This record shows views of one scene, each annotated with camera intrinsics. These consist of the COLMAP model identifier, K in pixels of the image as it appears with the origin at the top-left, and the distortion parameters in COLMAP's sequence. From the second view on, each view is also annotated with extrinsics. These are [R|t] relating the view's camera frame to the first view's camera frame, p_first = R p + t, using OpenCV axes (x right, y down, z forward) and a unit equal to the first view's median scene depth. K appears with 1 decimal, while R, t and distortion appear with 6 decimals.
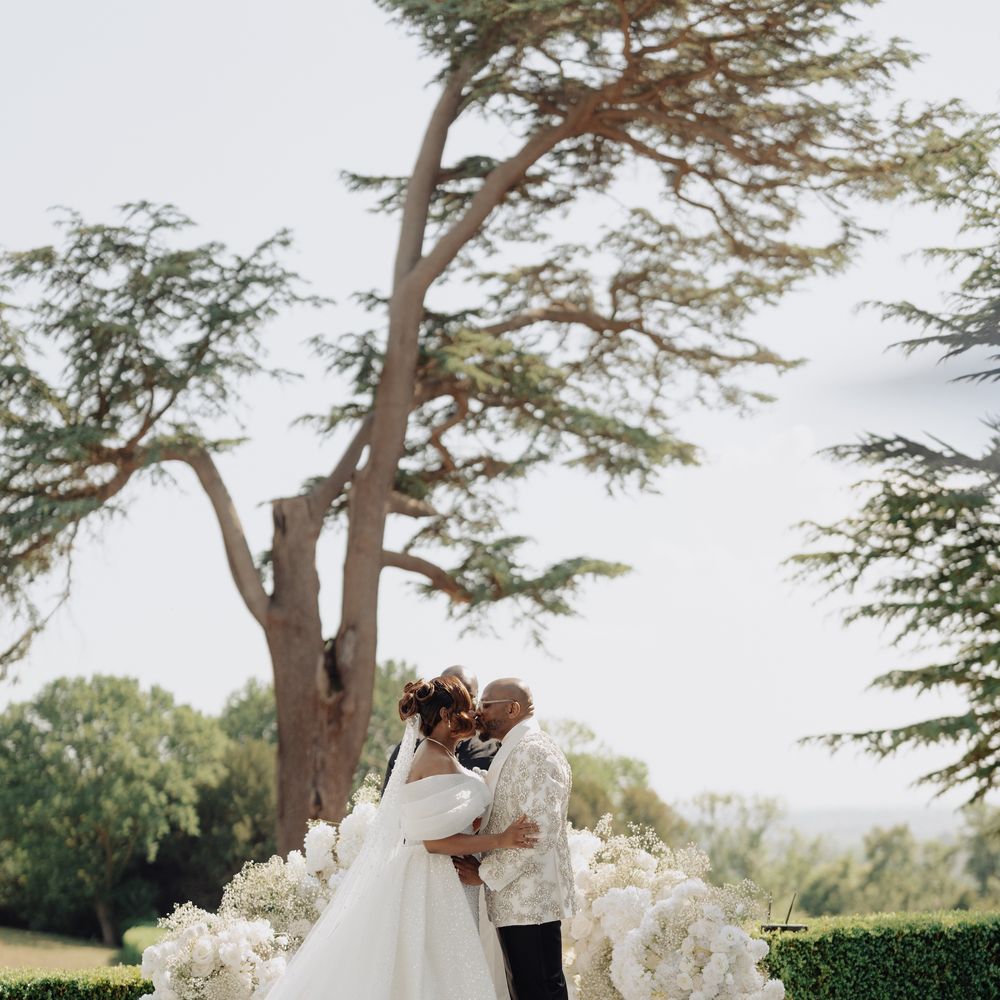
lens RADIAL K [[2476.3, 0, 435.5], [0, 2476.3, 501.2], [0, 0, 1]] dist [-0.107823, 0.671353]
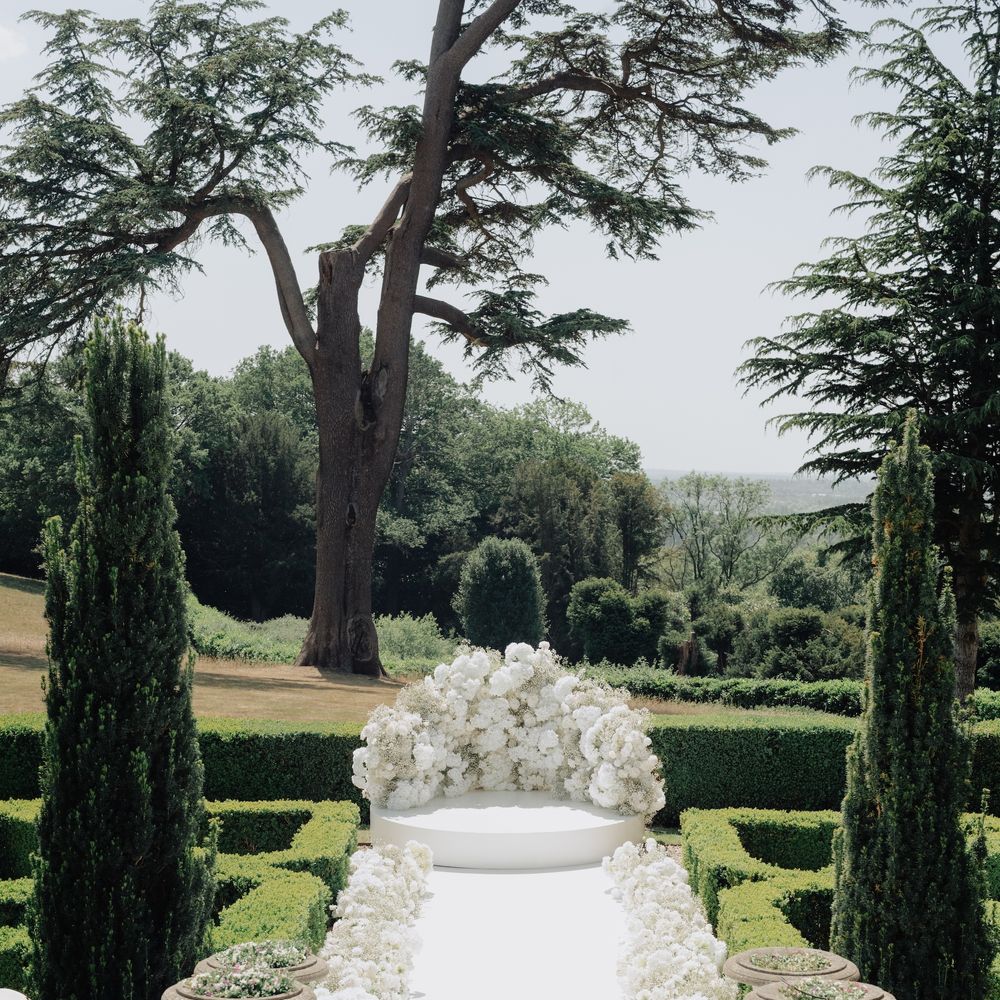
lens RADIAL K [[2476.3, 0, 435.5], [0, 2476.3, 501.2], [0, 0, 1]] dist [-0.107823, 0.671353]
pose [[0.998947, 0.045766, 0.003189, -0.009621], [-0.045767, 0.989341, 0.138235, -0.042292], [0.003172, -0.138236, 0.990394, -0.149255]]
